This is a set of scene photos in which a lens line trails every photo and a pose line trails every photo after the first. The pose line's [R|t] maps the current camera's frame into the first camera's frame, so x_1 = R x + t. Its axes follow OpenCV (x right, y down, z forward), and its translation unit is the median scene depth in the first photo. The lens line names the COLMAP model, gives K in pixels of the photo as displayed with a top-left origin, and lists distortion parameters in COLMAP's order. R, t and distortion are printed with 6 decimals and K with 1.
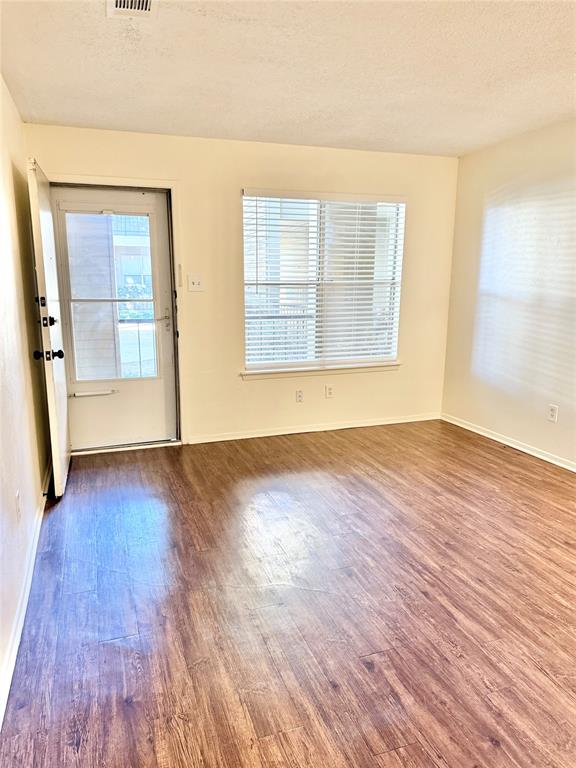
lens RADIAL K [[541.1, 0, 286.9], [0, 541.1, 383.7], [0, 0, 1]] dist [0.048437, -0.002731]
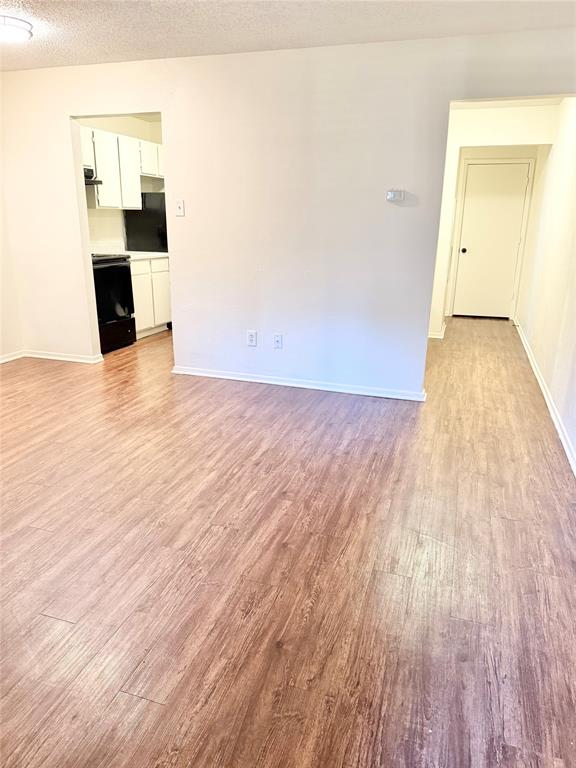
lens RADIAL K [[541.1, 0, 288.9], [0, 541.1, 385.0], [0, 0, 1]] dist [0.048437, -0.002731]
pose [[-0.795735, -0.187115, 0.576016, -0.476839], [0.105909, 0.893433, 0.436533, -0.308212], [-0.596313, 0.408370, -0.691118, 1.691299]]
